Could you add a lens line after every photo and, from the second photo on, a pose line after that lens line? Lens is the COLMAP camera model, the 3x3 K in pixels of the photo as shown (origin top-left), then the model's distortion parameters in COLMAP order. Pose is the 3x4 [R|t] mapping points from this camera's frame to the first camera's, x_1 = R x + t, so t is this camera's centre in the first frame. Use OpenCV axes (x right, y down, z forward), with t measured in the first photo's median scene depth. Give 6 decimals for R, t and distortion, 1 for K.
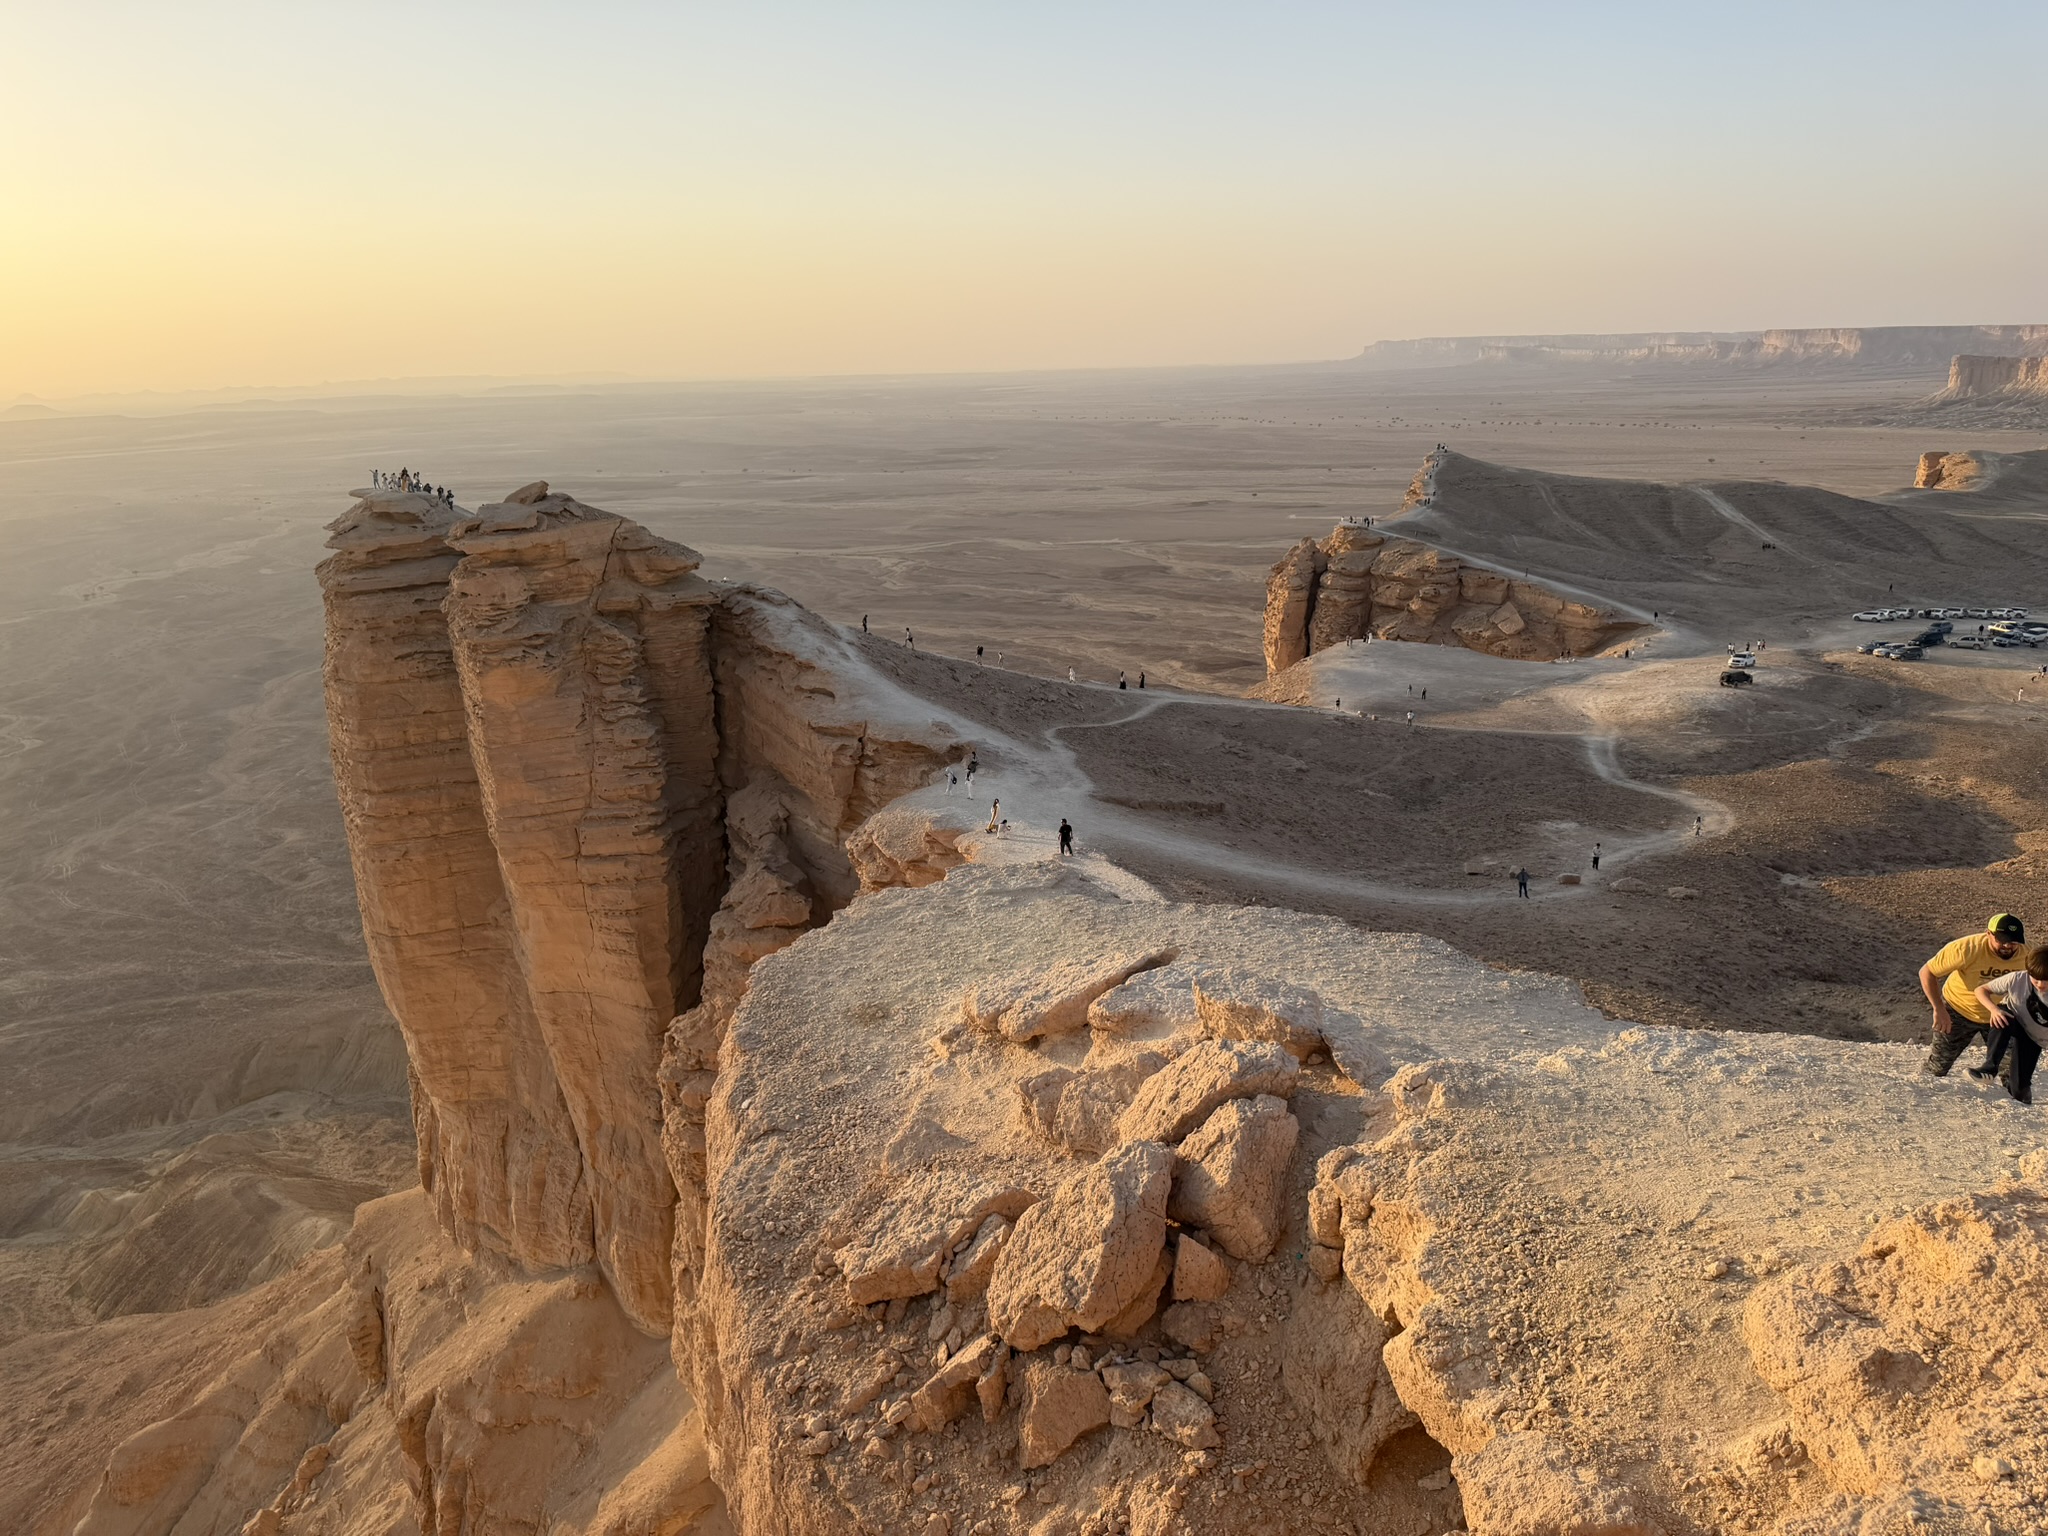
lens RADIAL K [[1436.5, 0, 1033.2], [0, 1436.5, 774.8], [0, 0, 1]] dist [0.093653, -0.117426]
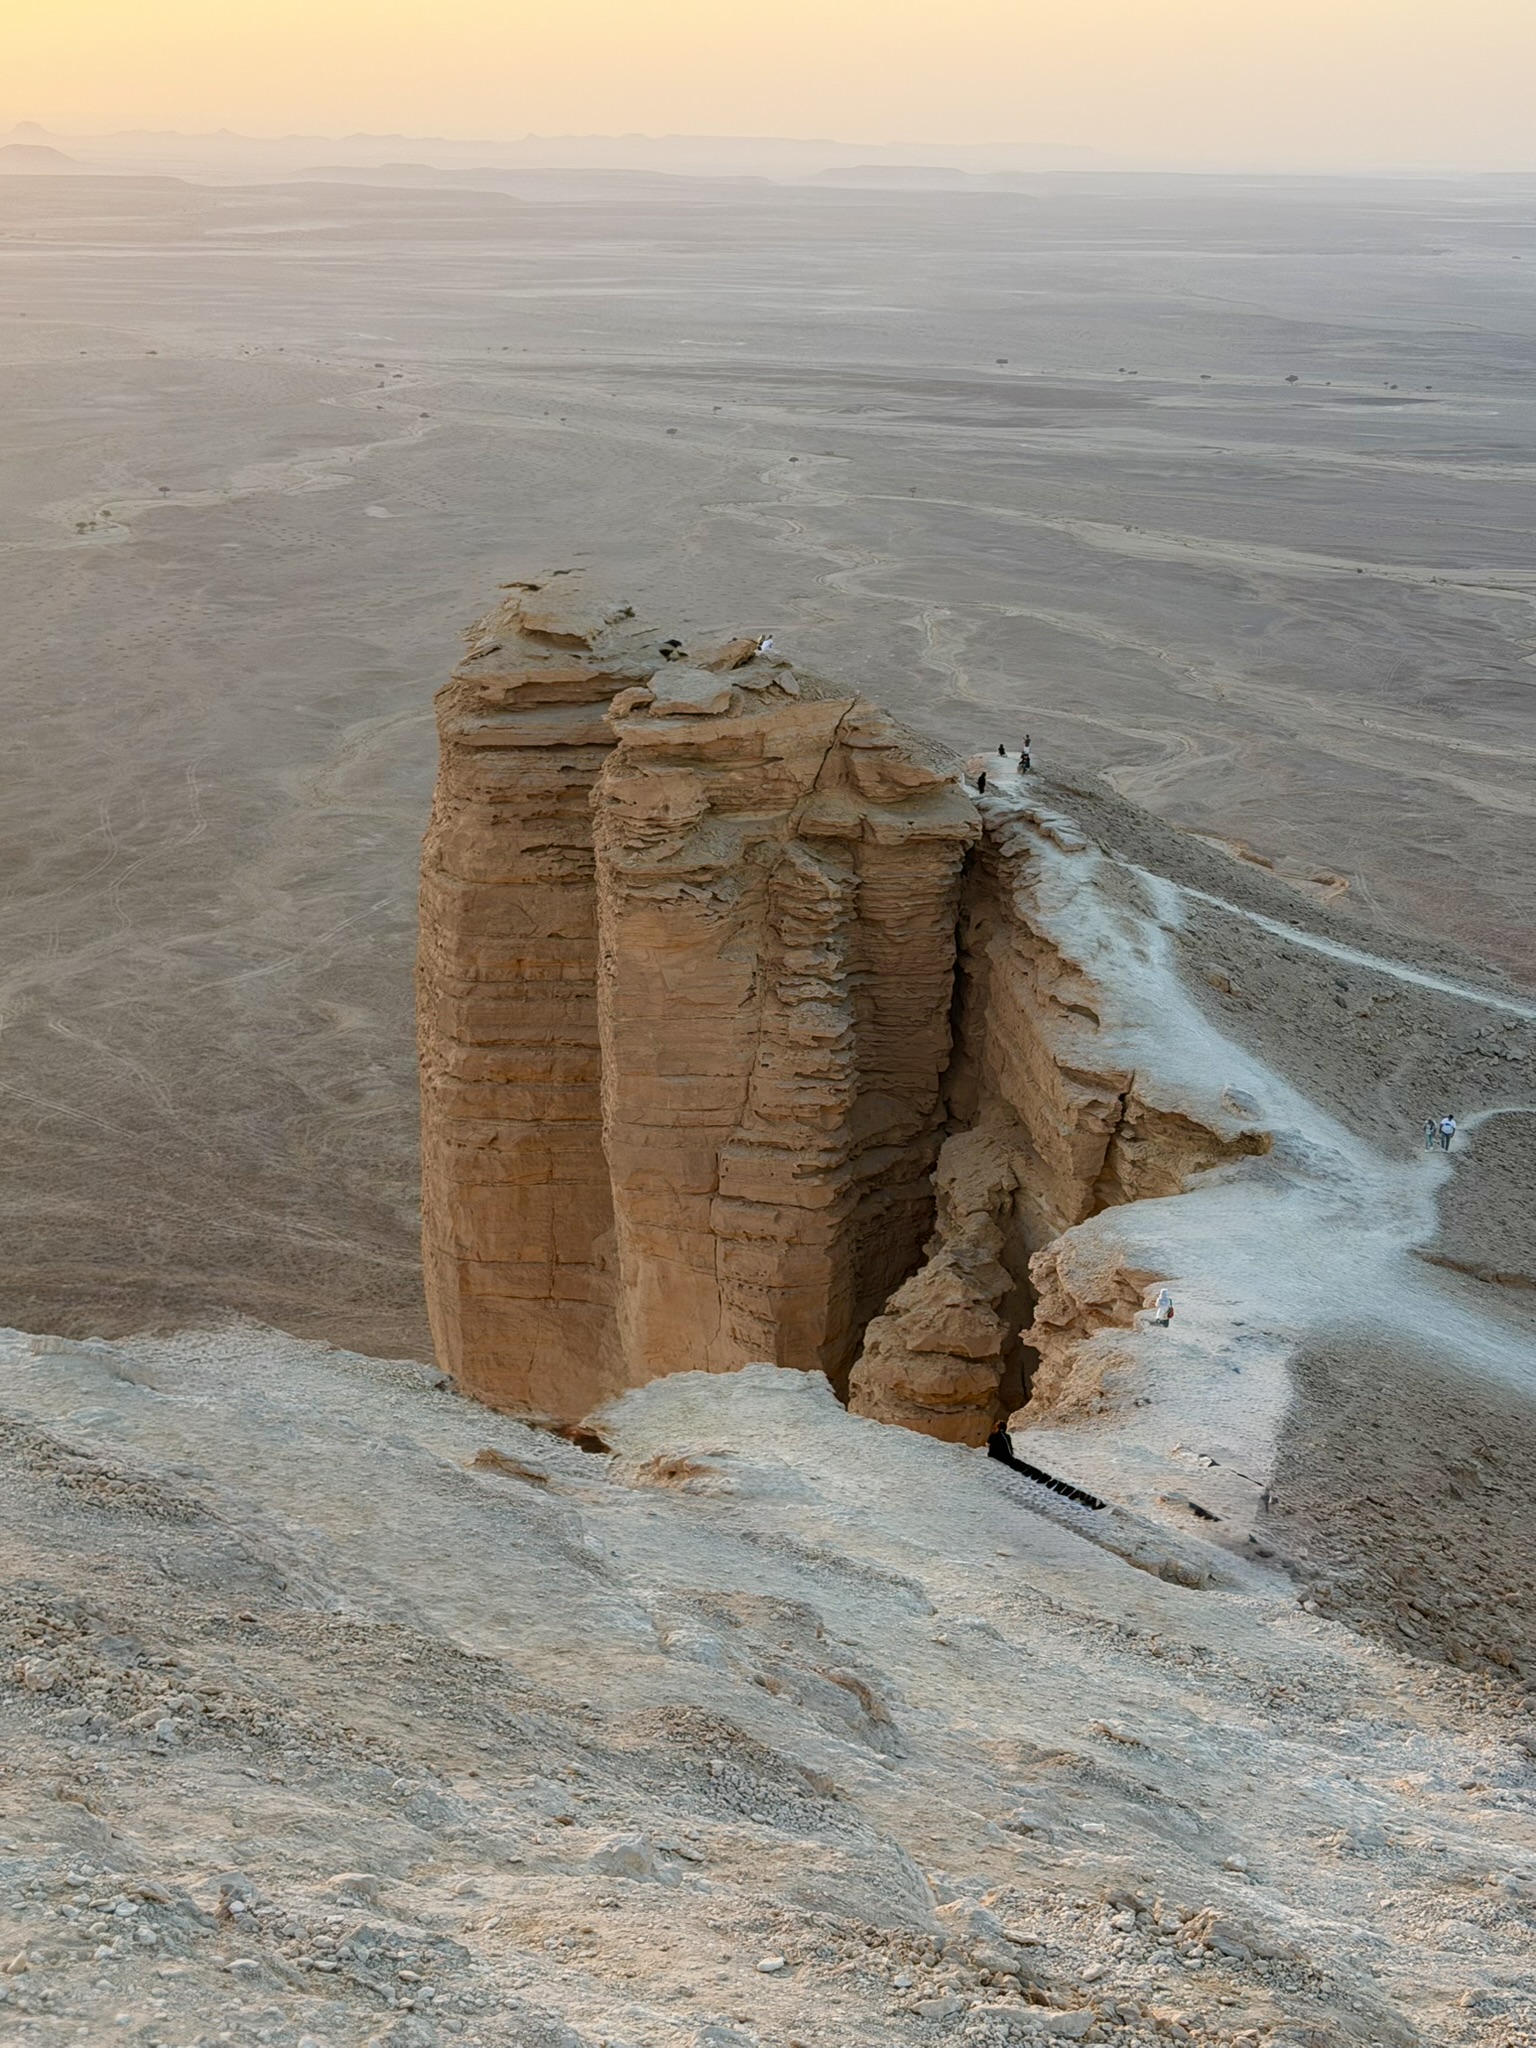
lens RADIAL K [[3073.8, 0, 762.6], [0, 3073.8, 1035.0], [0, 0, 1]] dist [0.104426, 0.000000]
pose [[0.932500, 0.148608, -0.329180, 0.088563], [-0.146912, 0.988689, 0.030171, -0.033664], [0.329940, 0.020226, 0.943785, -0.182974]]
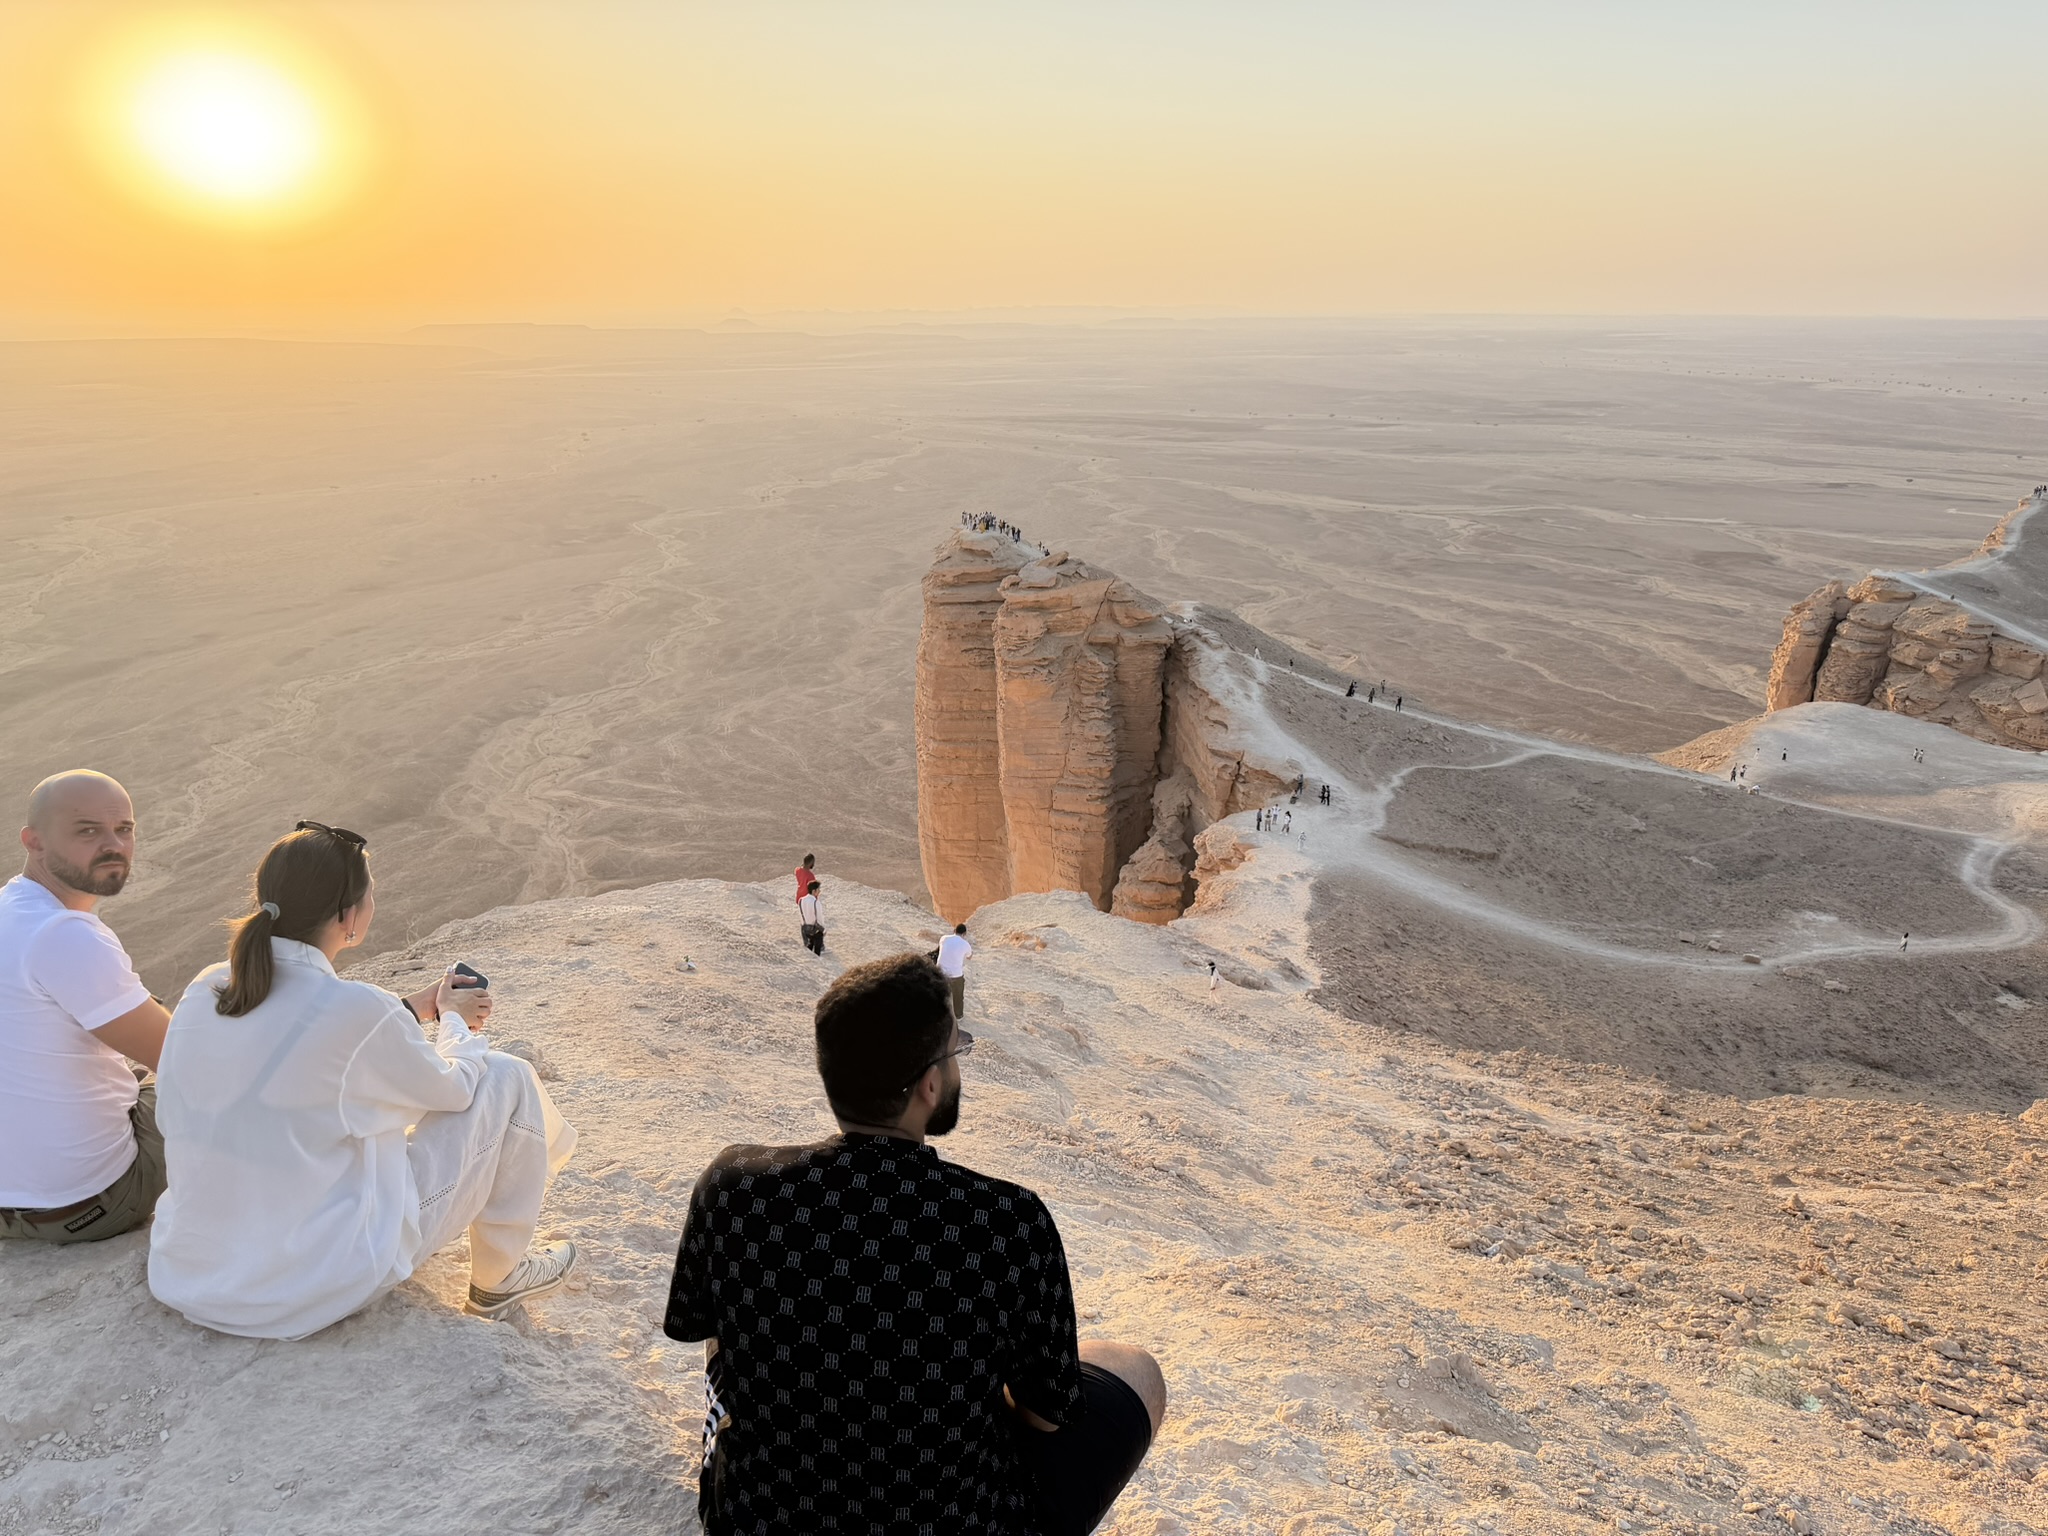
lens RADIAL K [[1436.5, 0, 1001.7], [0, 1436.5, 783.0], [0, 0, 1]] dist [0.093653, -0.117426]
pose [[0.914129, 0.153658, -0.375175, 0.096642], [-0.135958, 0.987993, 0.073380, -0.036917], [0.381946, -0.016071, 0.924045, -0.192119]]
